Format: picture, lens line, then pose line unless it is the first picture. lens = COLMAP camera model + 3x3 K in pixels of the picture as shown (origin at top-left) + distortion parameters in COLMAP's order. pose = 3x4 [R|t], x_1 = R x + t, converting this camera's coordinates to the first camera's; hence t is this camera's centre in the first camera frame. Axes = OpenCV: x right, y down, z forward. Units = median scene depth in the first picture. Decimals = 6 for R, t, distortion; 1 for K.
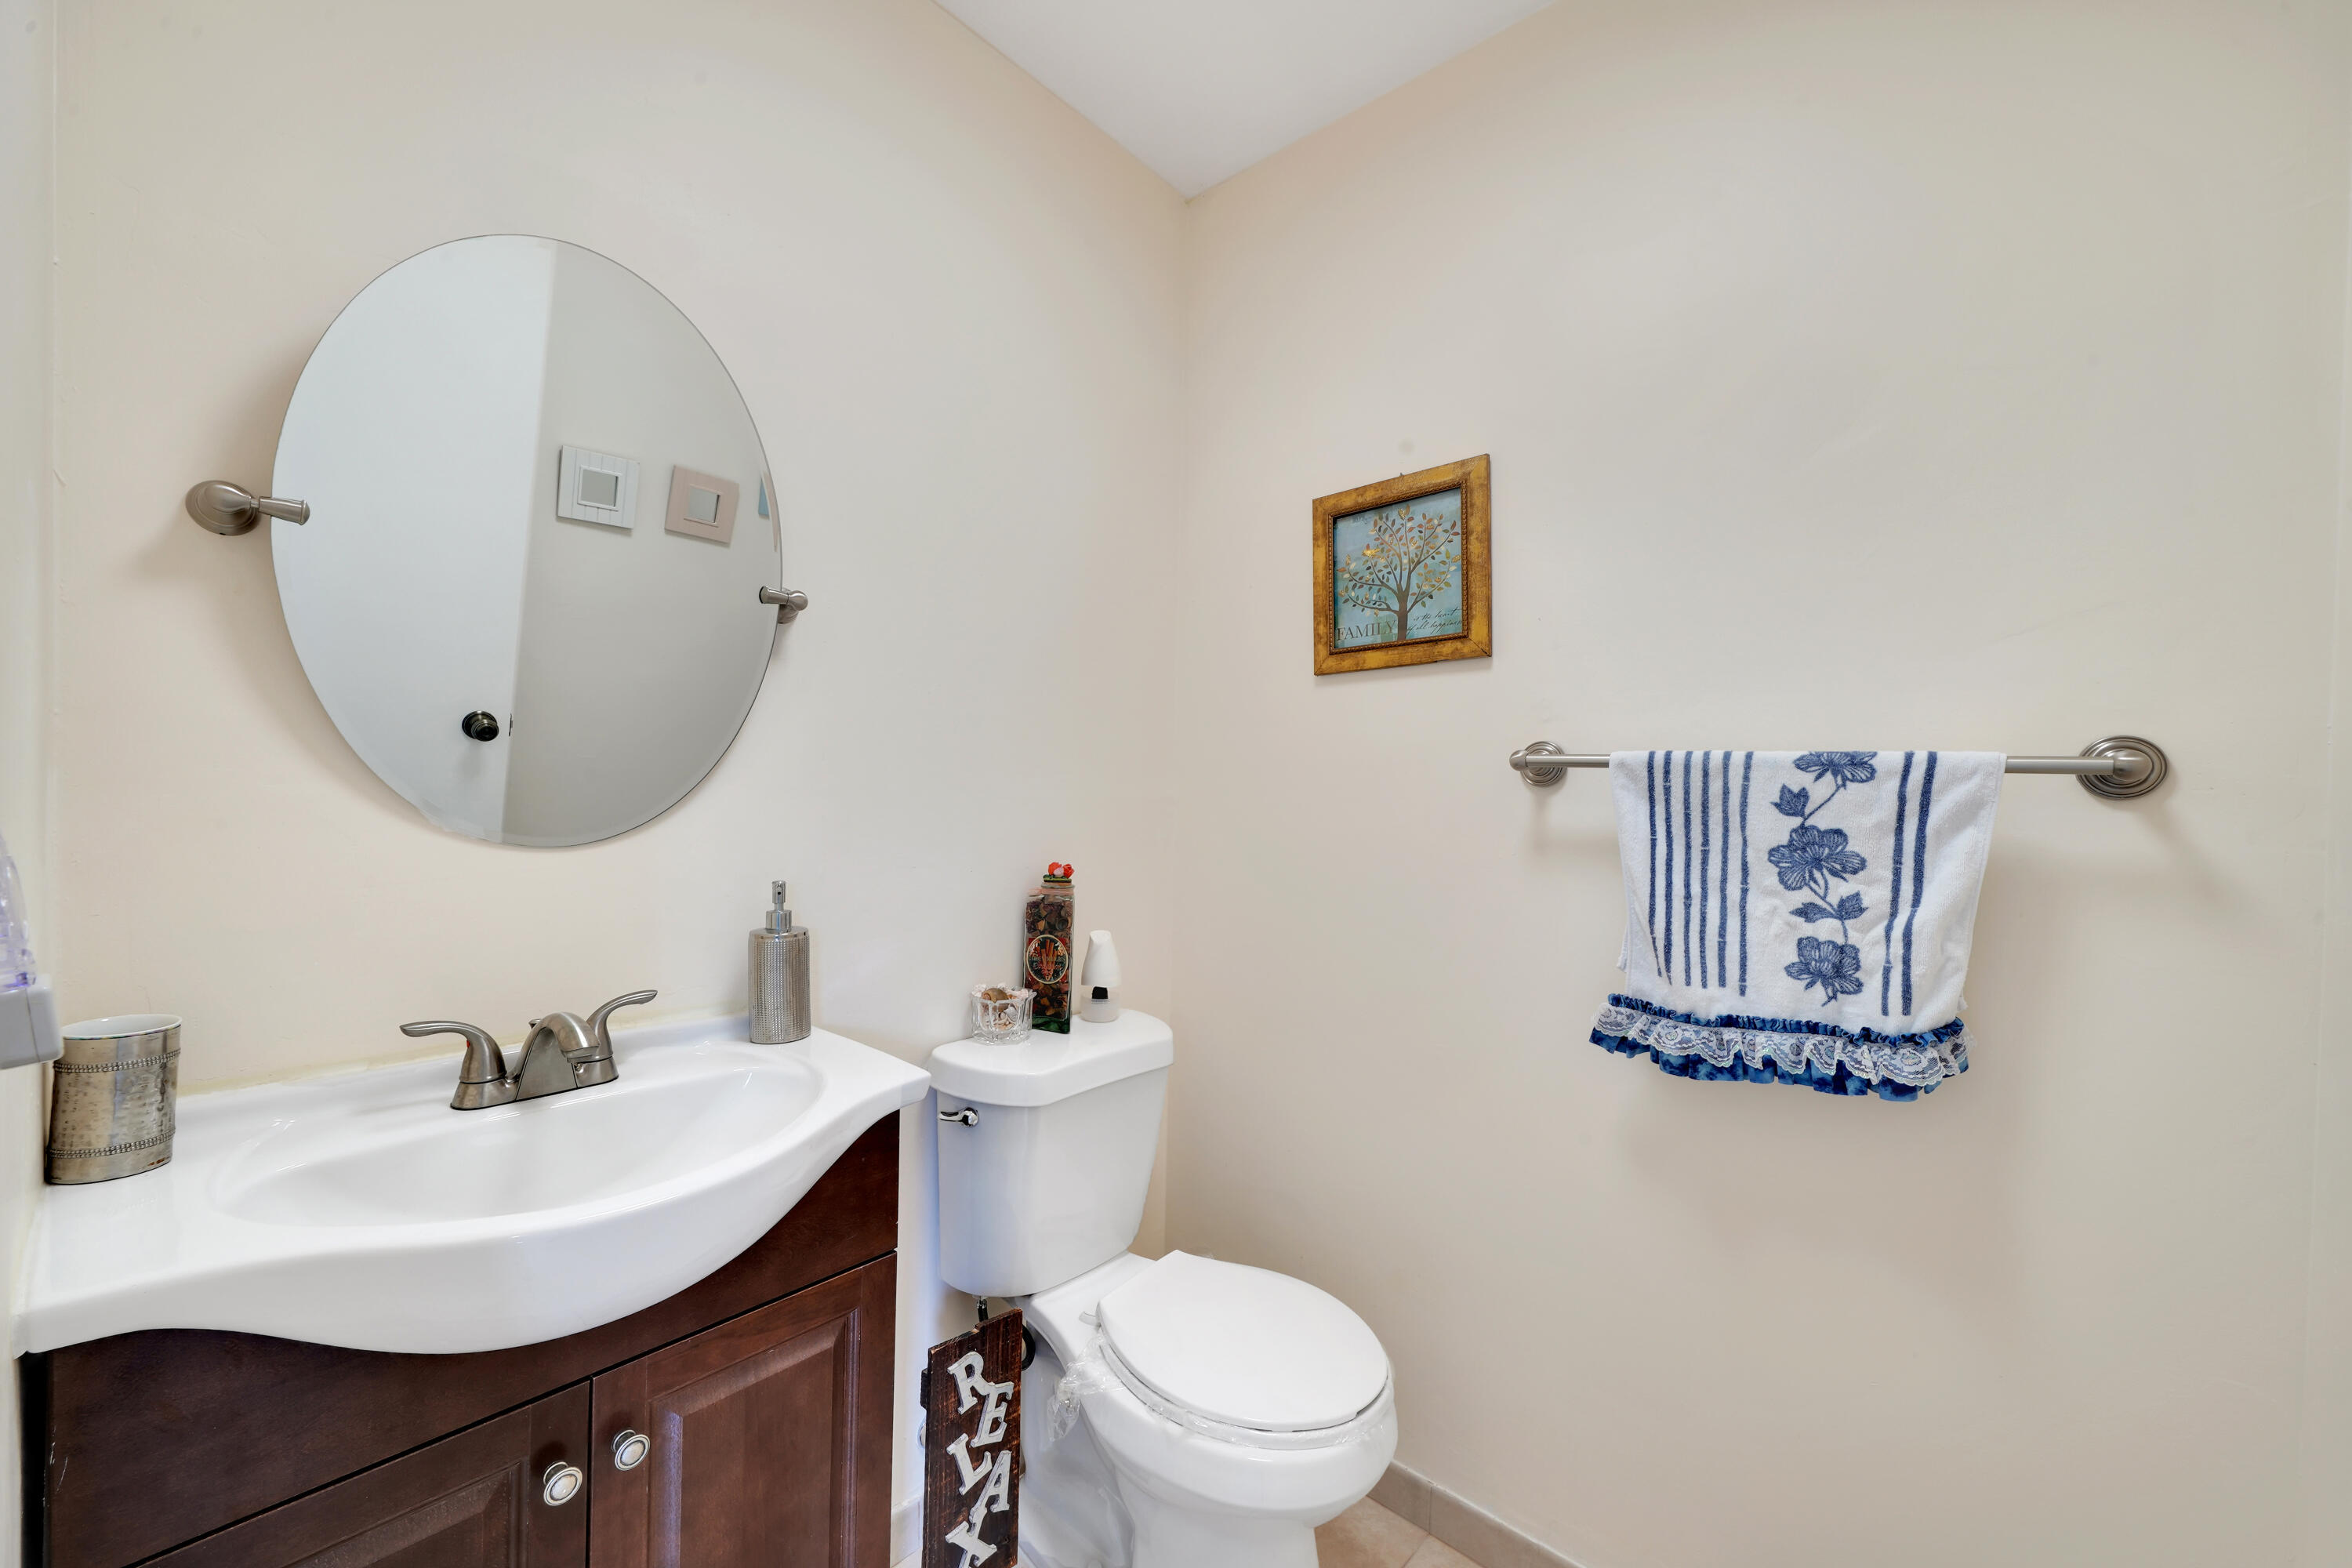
lens RADIAL K [[879.5, 0, 1182.0], [0, 879.5, 796.2], [0, 0, 1]] dist [-0.000414, 0.000064]
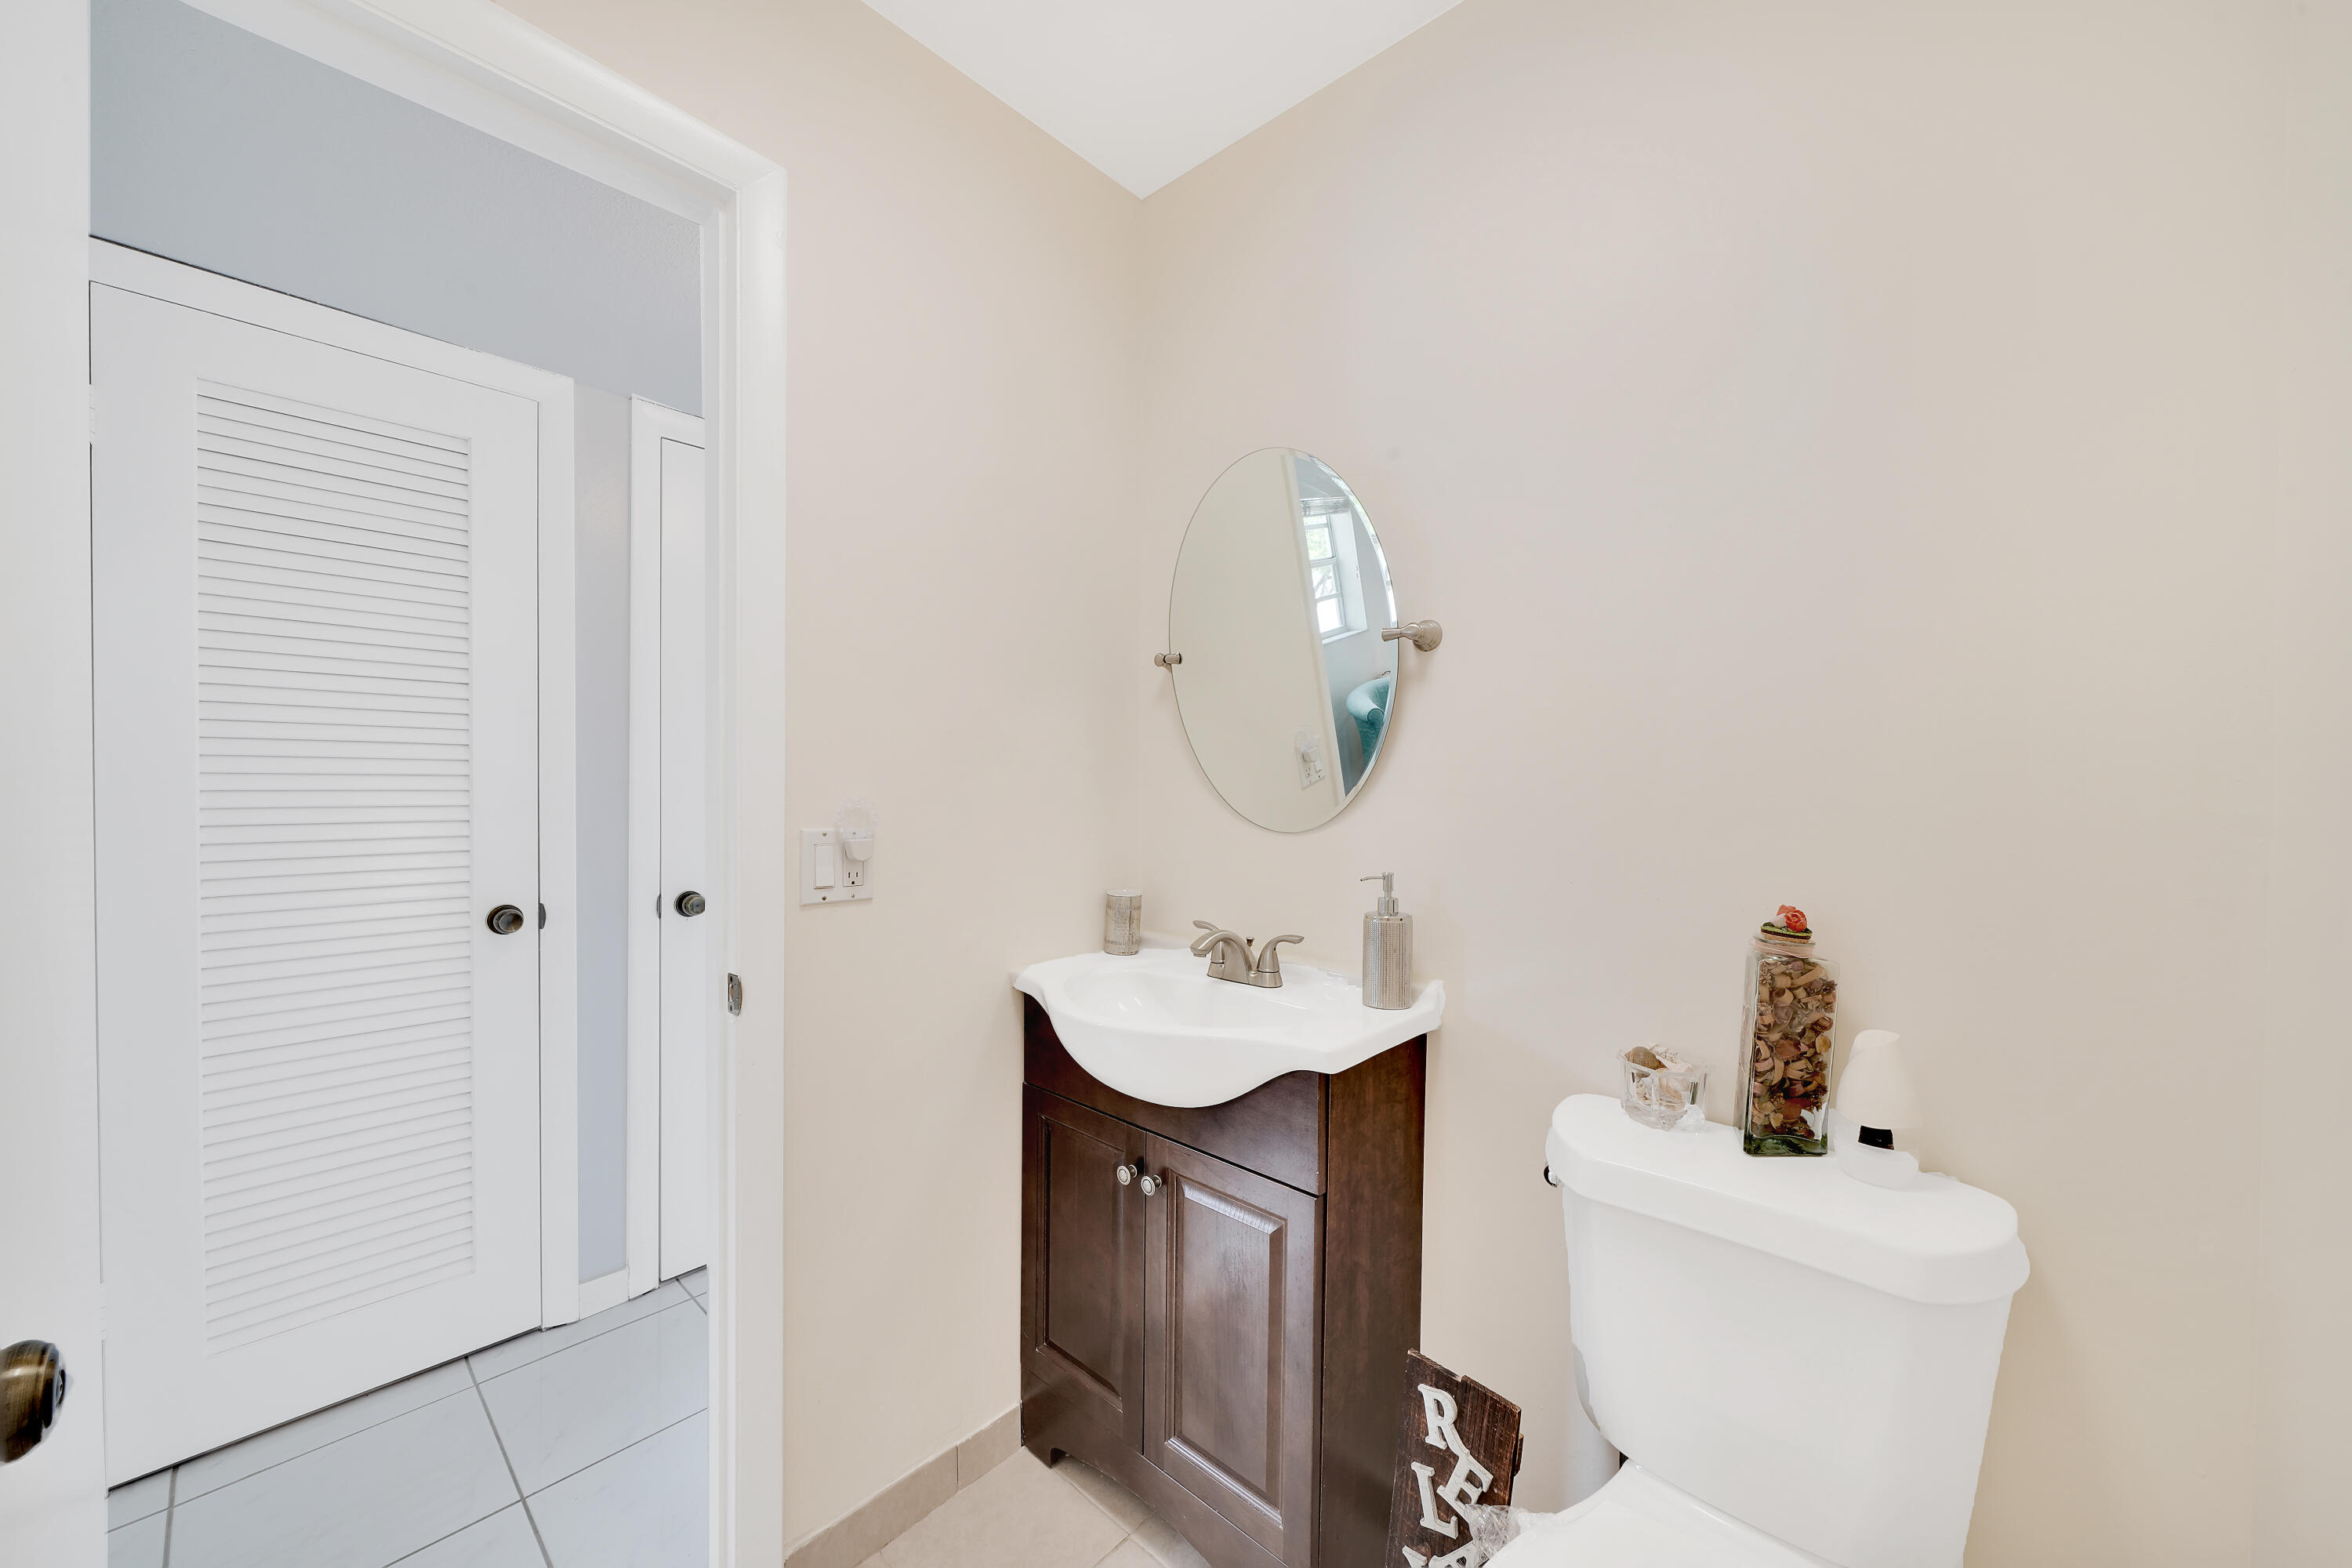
lens RADIAL K [[812.4, 0, 1180.9], [0, 812.4, 793.7], [0, 0, 1]] dist [-0.000457, -0.000005]
pose [[0.008247, -0.001746, -0.999964, 0.636150], [-0.016722, 0.999858, -0.001883, -0.003080], [0.999826, 0.016737, 0.008217, 0.707790]]
